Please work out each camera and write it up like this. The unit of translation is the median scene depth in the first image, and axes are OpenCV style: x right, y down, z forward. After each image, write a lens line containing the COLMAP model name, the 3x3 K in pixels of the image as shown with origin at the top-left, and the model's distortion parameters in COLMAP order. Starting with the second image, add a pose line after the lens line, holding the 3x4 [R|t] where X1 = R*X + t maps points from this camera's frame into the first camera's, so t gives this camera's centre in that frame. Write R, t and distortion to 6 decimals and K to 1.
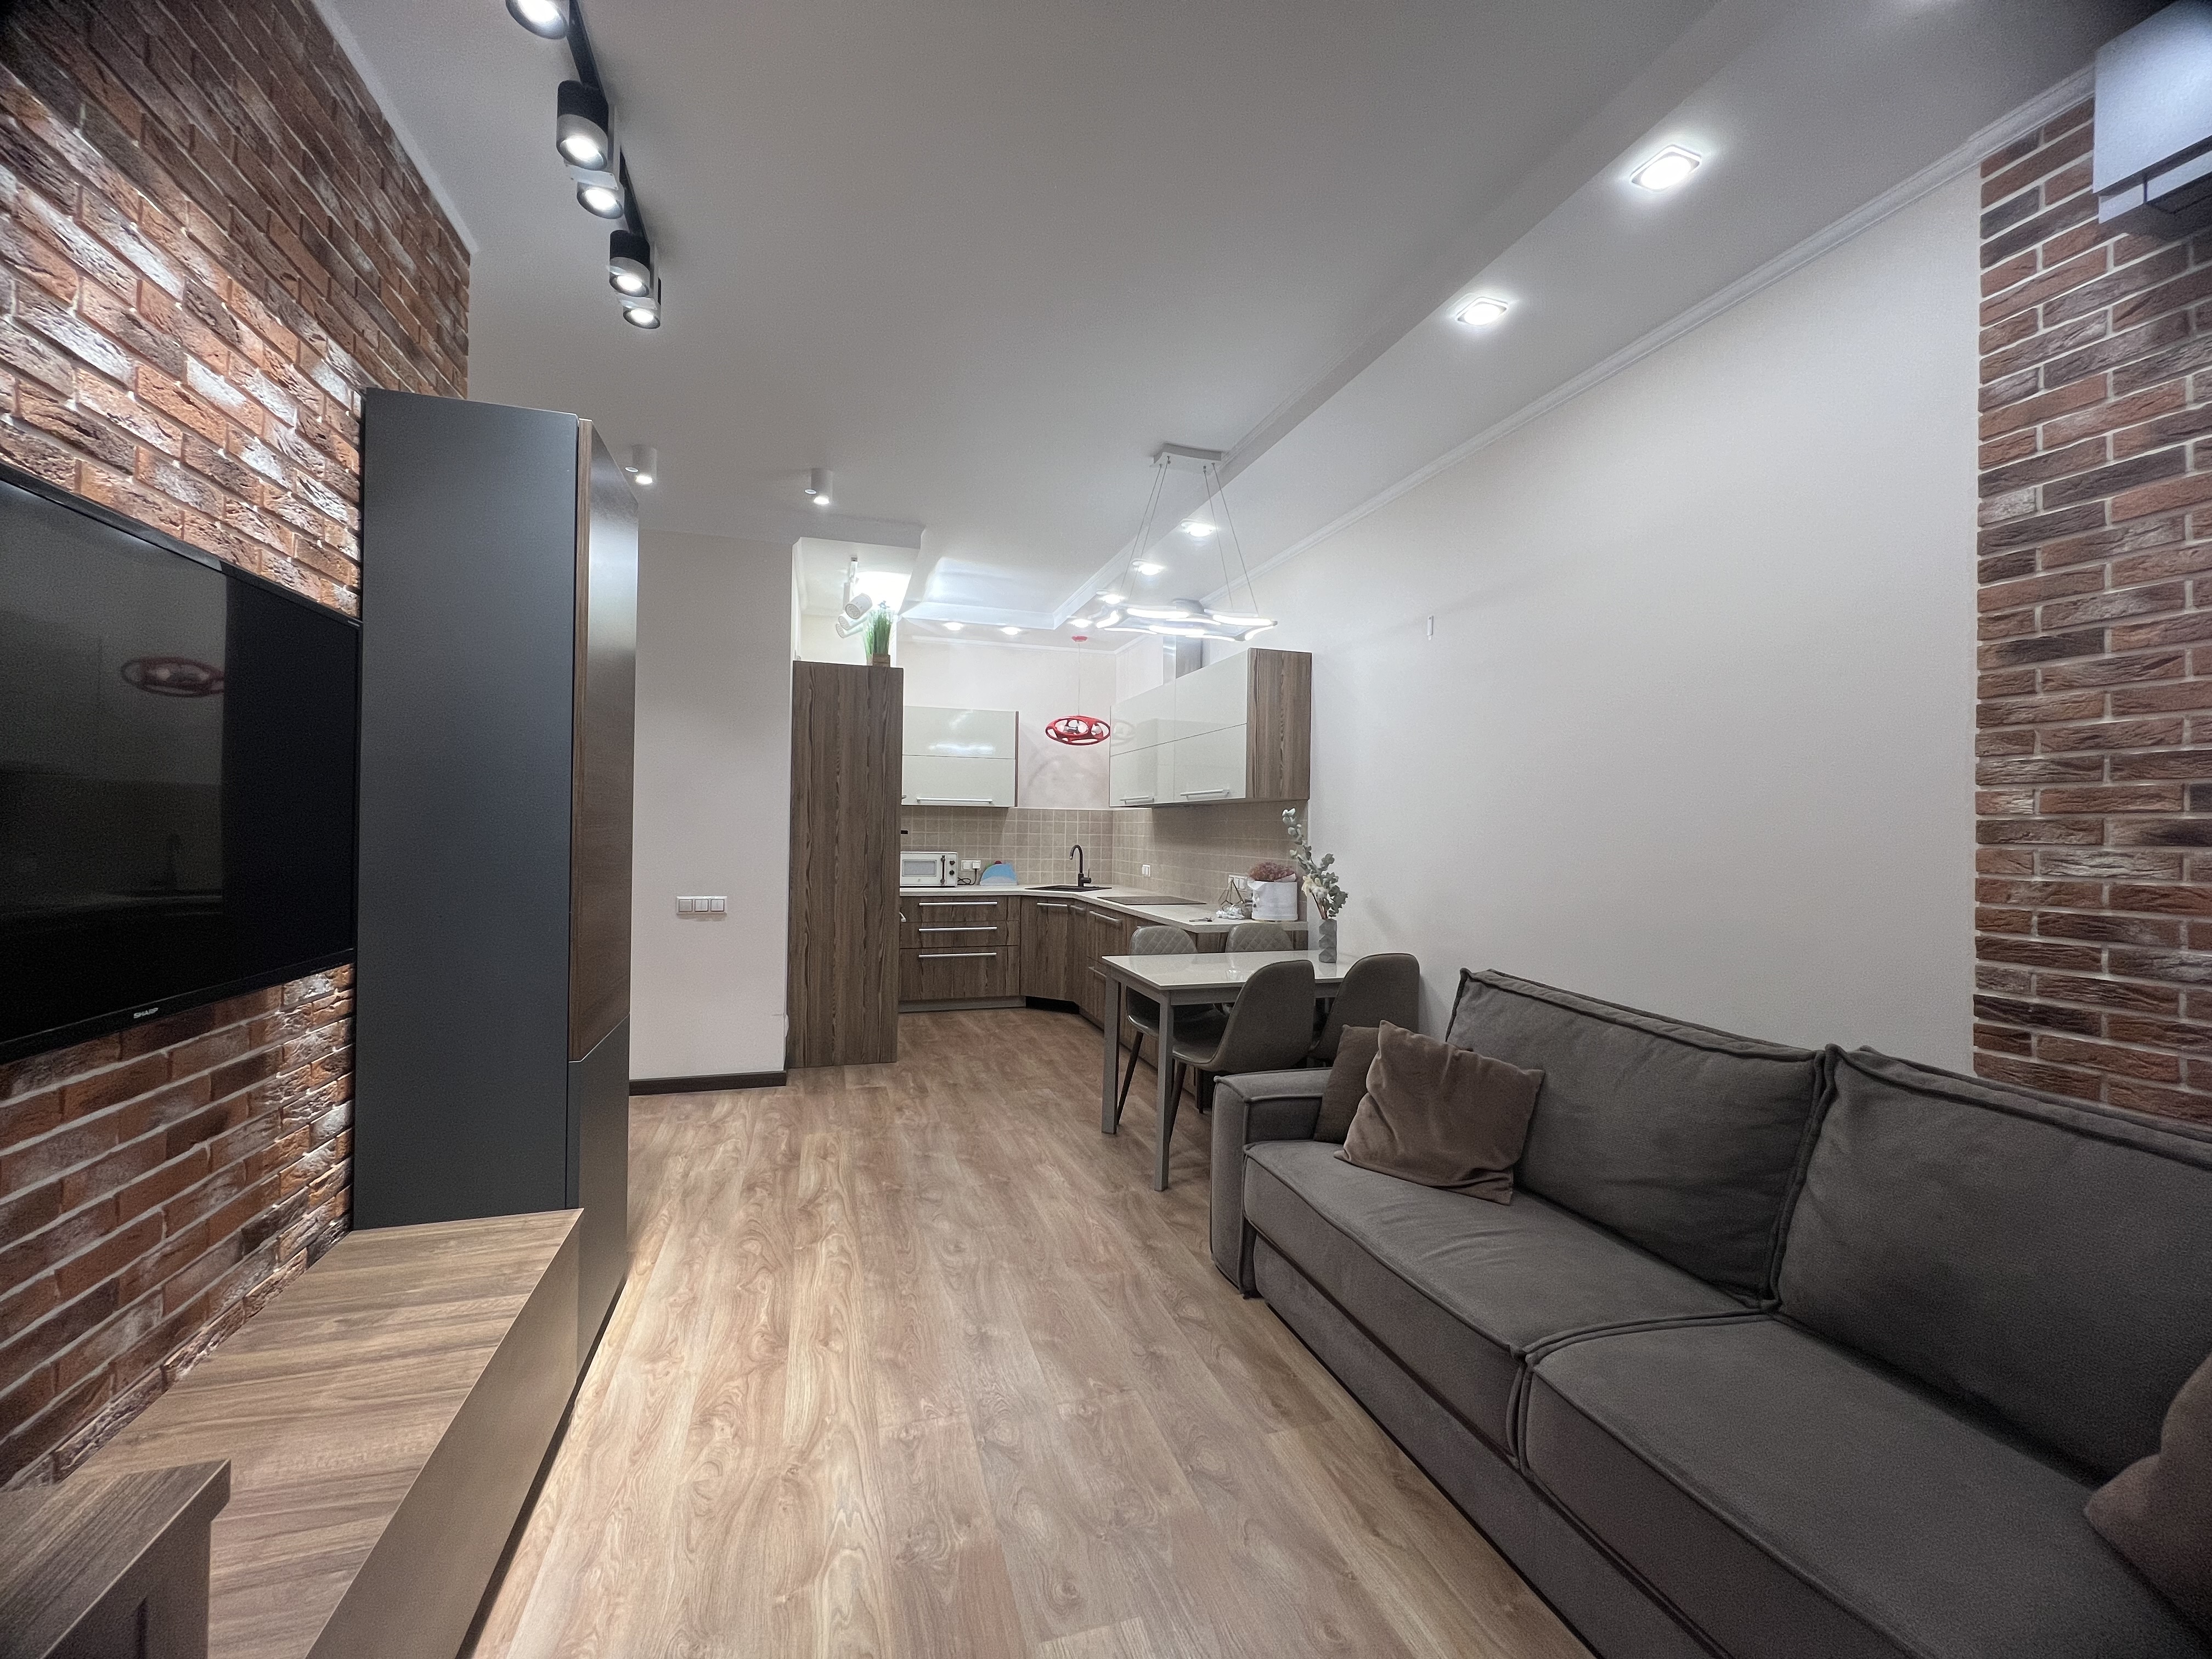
lens RADIAL K [[882.2, 0, 1099.0], [0, 882.2, 826.6], [0, 0, 1]] dist [-0.000011, 0.000068]
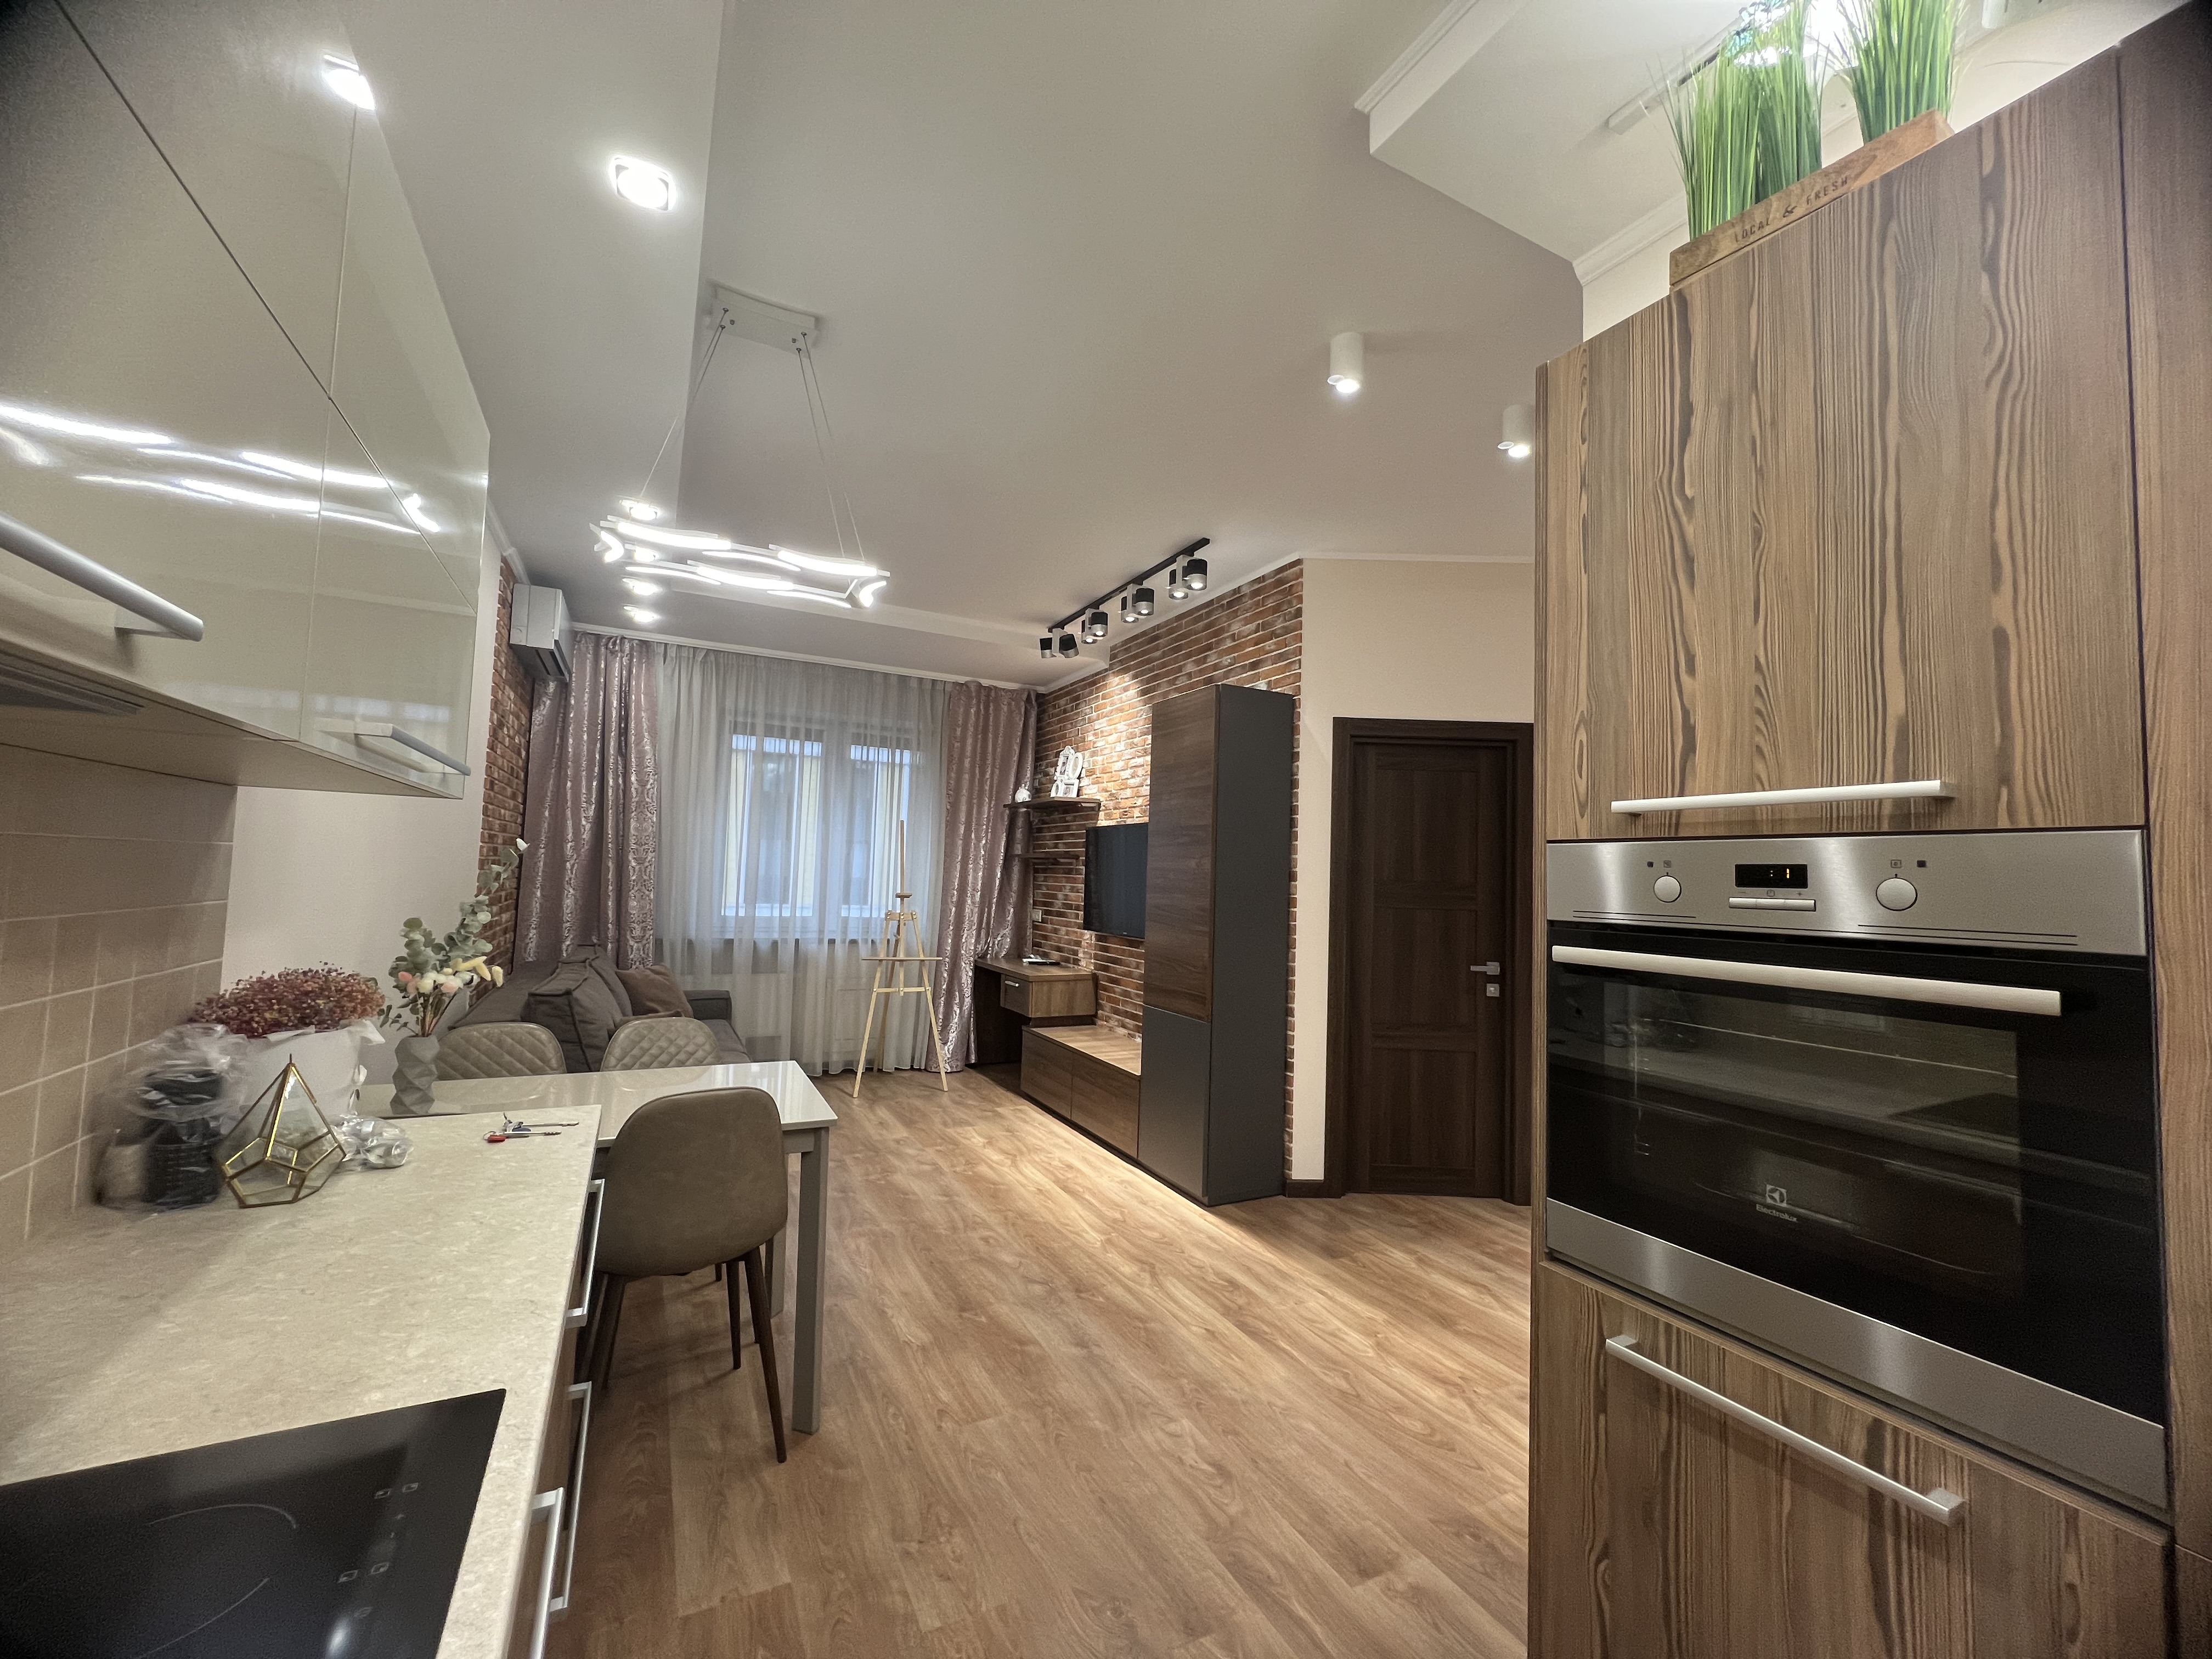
lens RADIAL K [[882.2, 0, 1099.0], [0, 882.2, 826.6], [0, 0, 1]] dist [-0.000011, 0.000068]
pose [[-0.984439, -0.057438, -0.166077, -0.090603], [-0.047443, 0.996851, -0.063542, -0.015569], [0.169204, -0.054674, -0.984063, 2.545827]]
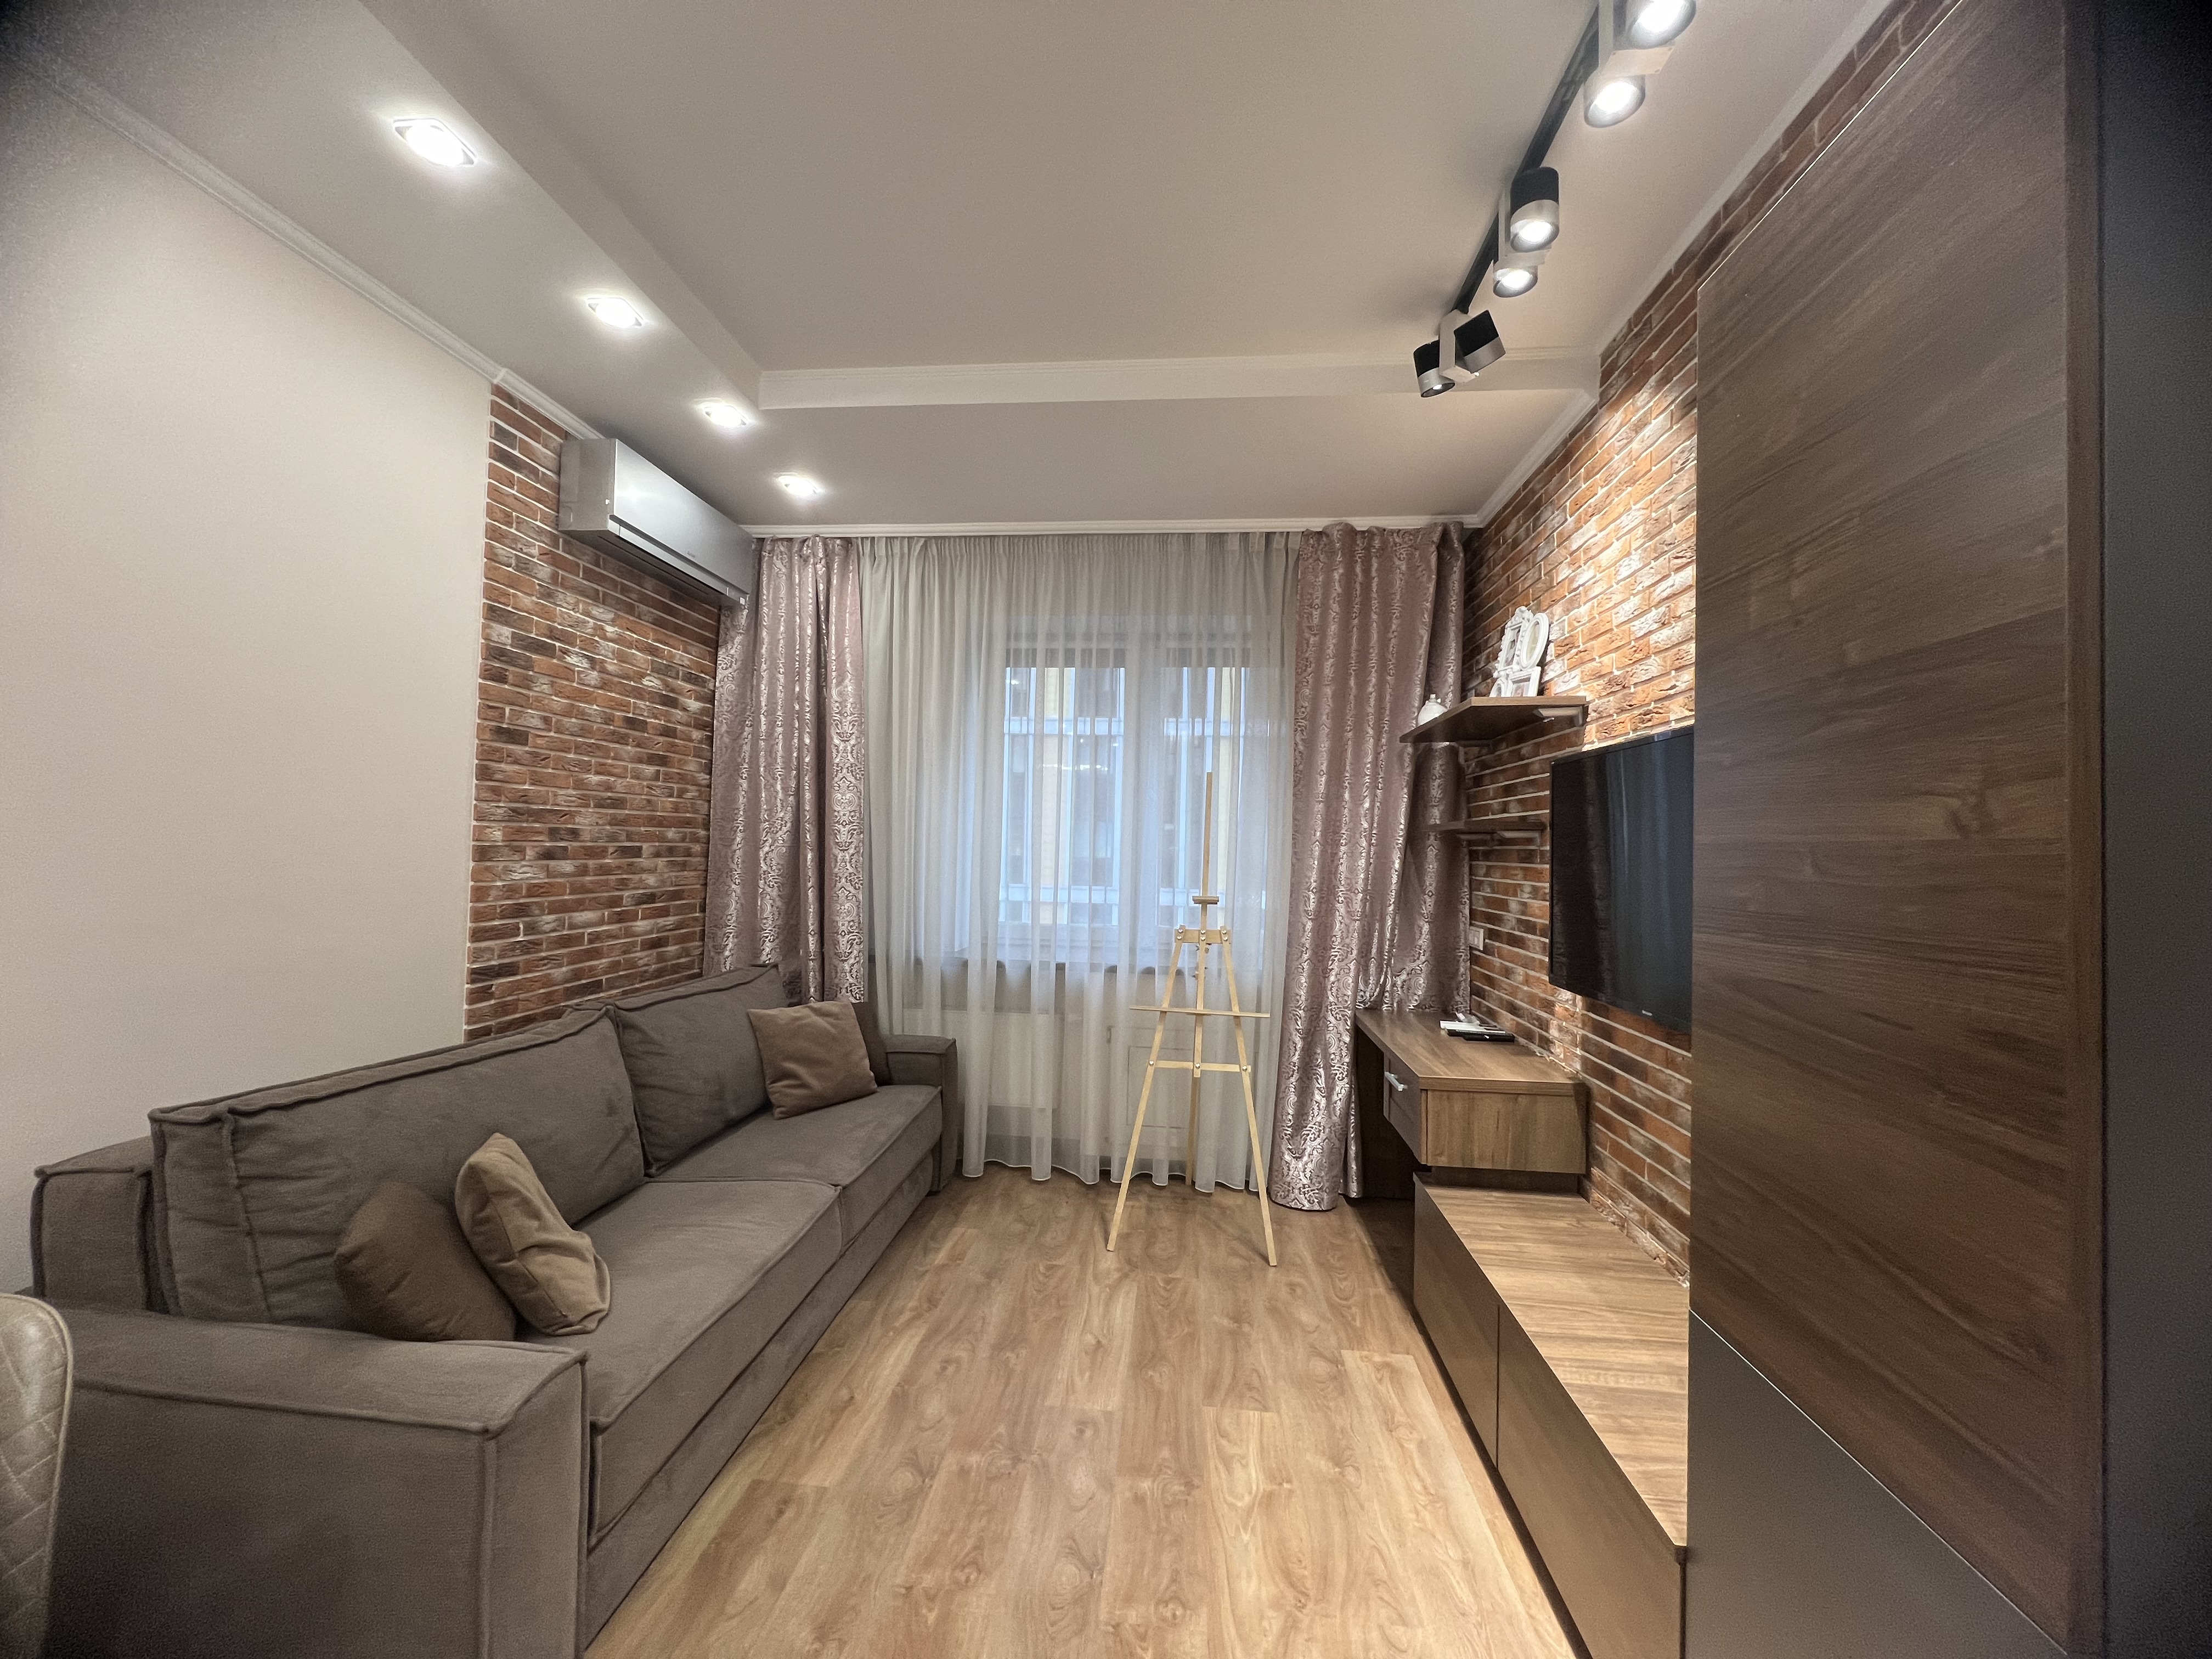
lens RADIAL K [[882.2, 0, 1099.0], [0, 882.2, 826.6], [0, 0, 1]] dist [-0.000011, 0.000068]
pose [[-0.918017, -0.028034, 0.395549, -0.365448], [-0.039992, 0.998957, -0.022017, -0.034365], [-0.394519, -0.036031, -0.918181, 1.442894]]
